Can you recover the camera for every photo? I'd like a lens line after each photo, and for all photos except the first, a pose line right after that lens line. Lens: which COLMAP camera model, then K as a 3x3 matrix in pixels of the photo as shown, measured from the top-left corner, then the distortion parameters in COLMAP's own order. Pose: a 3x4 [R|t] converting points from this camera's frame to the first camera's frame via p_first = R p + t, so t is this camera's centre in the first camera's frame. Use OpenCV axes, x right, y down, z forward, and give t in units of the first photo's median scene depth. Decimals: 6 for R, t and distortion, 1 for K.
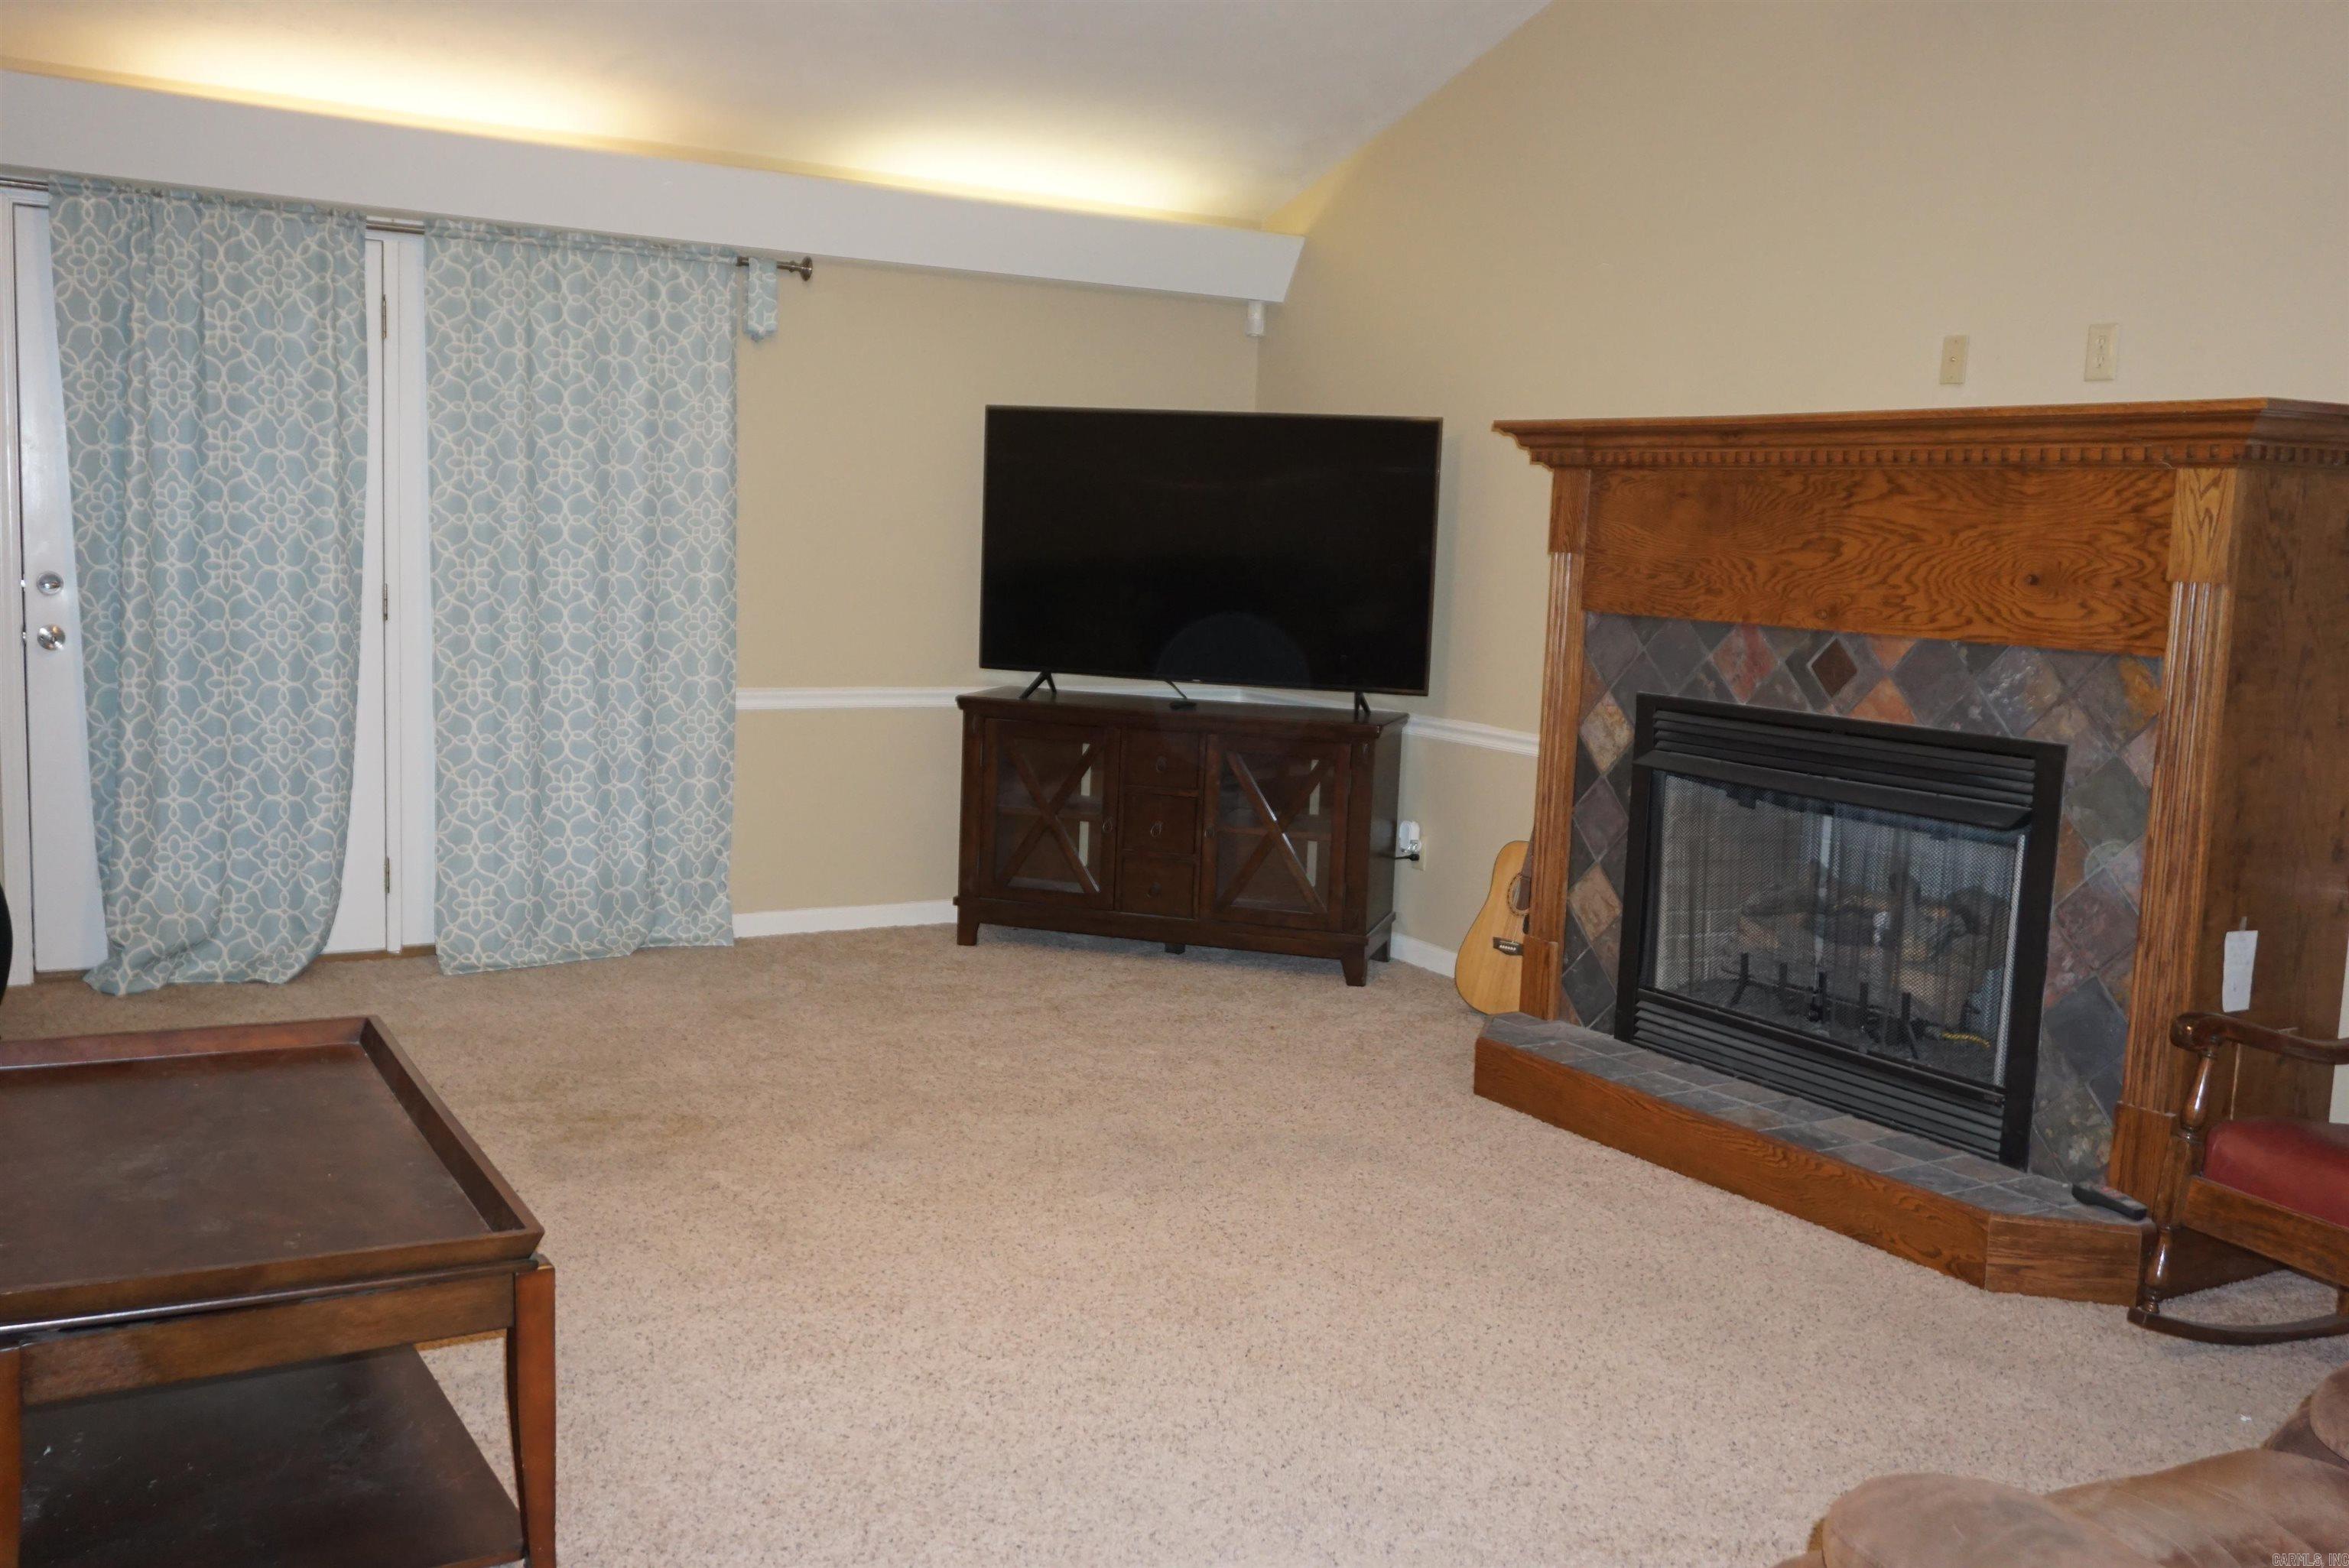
lens RADIAL K [[2093.7, 0, 1174.5], [0, 2093.7, 784.0], [0, 0, 1]] dist [-0.018441, 0.014359]
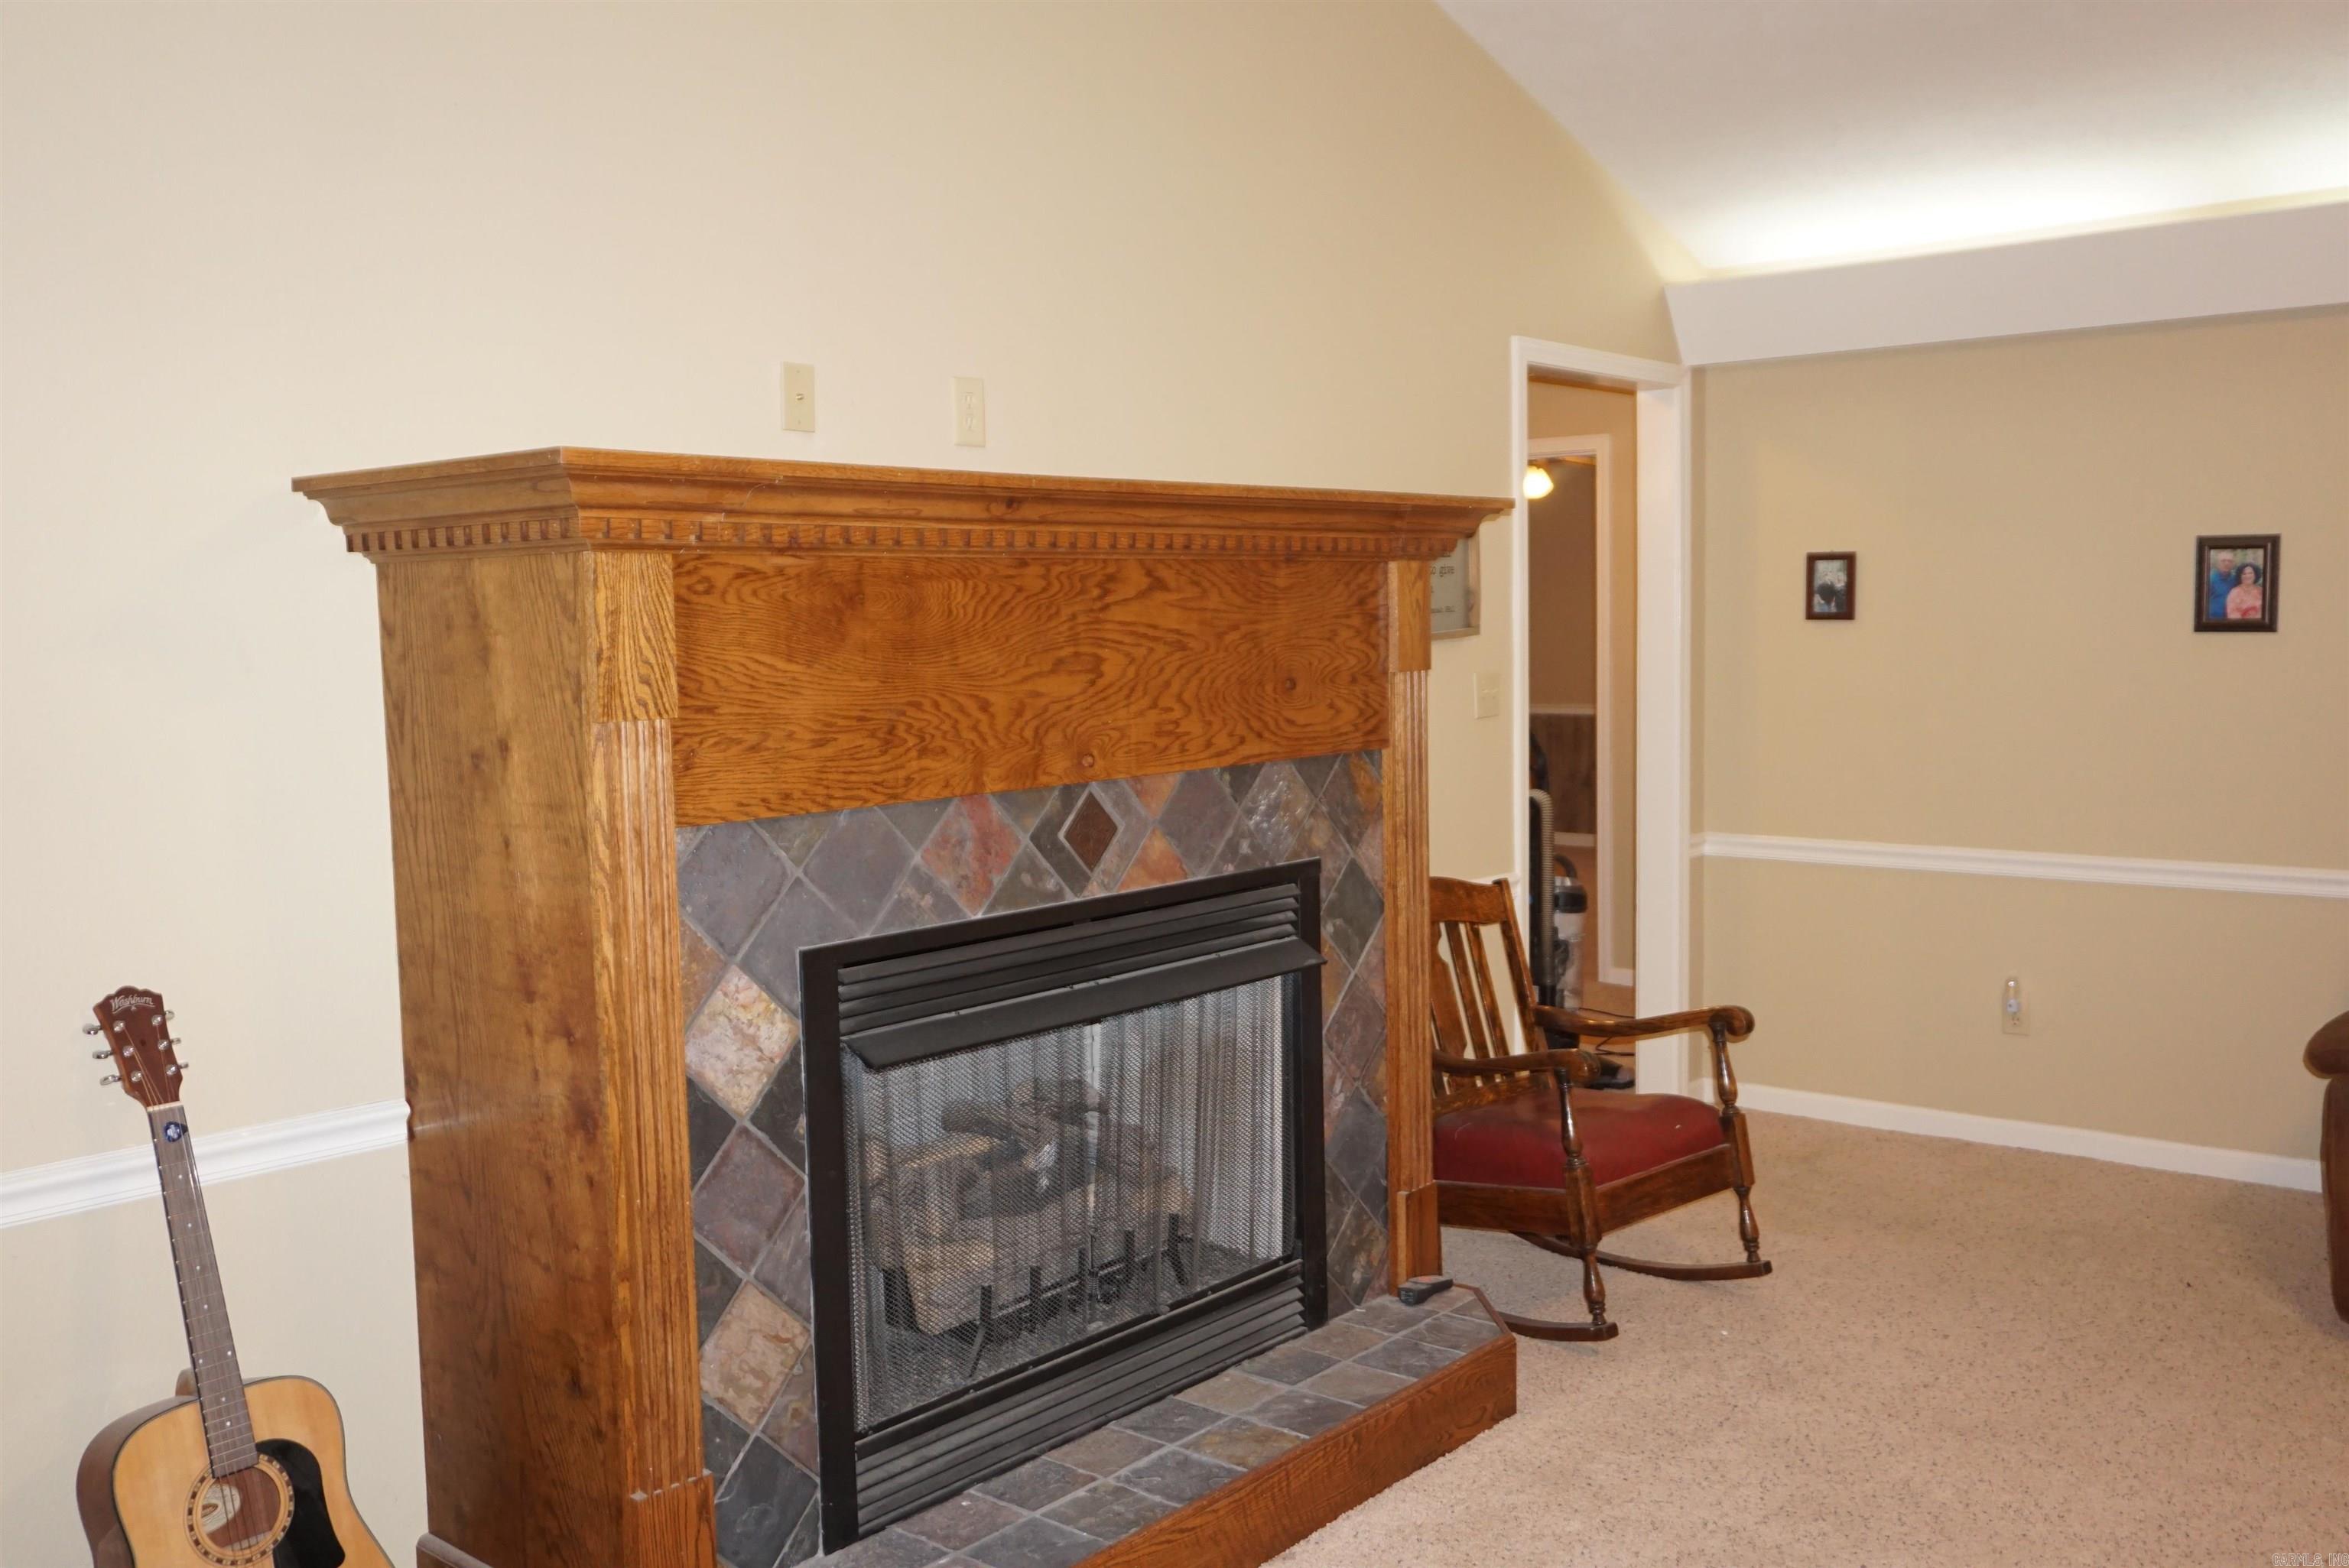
lens RADIAL K [[2093.7, 0, 1174.5], [0, 2093.7, 784.0], [0, 0, 1]] dist [-0.018441, 0.014359]
pose [[-0.323277, -0.114121, 0.939398, -0.381576], [0.120609, 0.979637, 0.160515, -0.189390], [-0.938587, 0.165191, -0.302930, 1.223131]]
